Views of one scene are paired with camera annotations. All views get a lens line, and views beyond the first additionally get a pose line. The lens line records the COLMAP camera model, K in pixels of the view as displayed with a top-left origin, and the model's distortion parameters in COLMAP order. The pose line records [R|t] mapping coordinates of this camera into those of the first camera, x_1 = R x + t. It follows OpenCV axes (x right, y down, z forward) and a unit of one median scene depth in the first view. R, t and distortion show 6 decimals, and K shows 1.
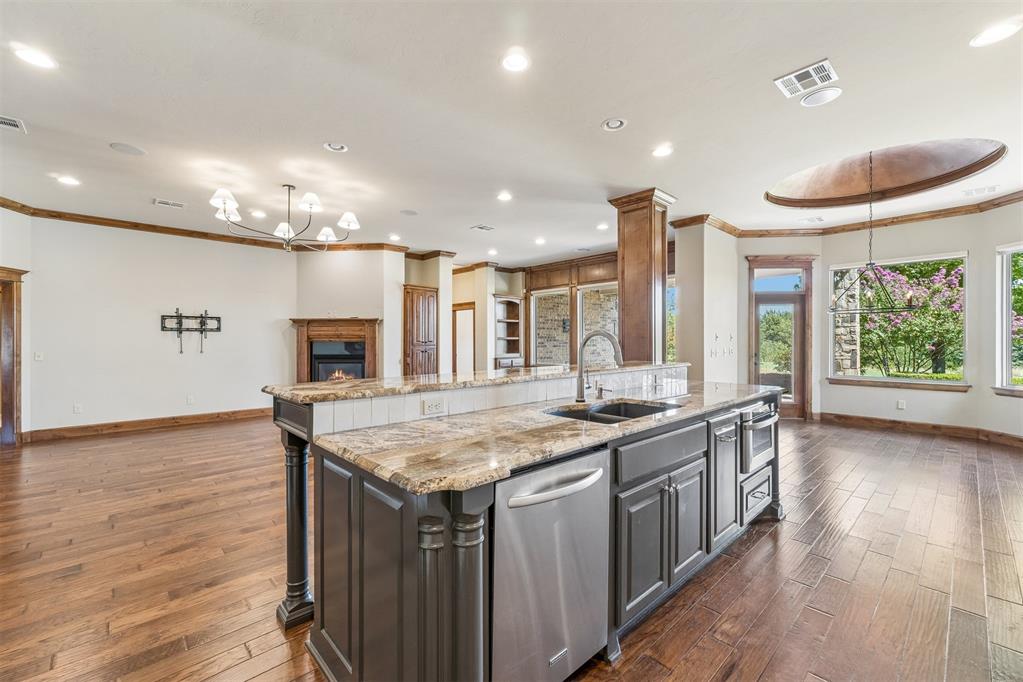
lens RADIAL K [[430.8, 0, 515.8], [0, 430.8, 339.3], [0, 0, 1]] dist [0.010396, -0.000024]
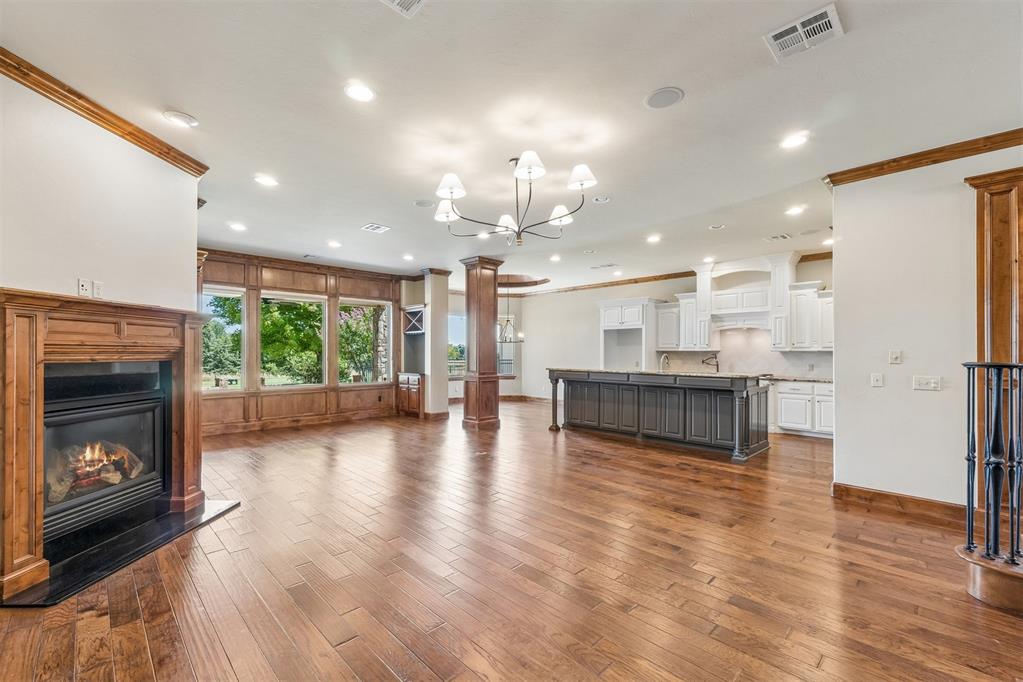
lens RADIAL K [[430.8, 0, 515.5], [0, 430.8, 348.1], [0, 0, 1]] dist [0.010396, -0.000024]
pose [[-0.028466, 0.009341, 0.999551, -0.831441], [0.008562, 0.999922, -0.009100, -0.004710], [-0.999558, 0.008299, -0.028544, 0.657218]]
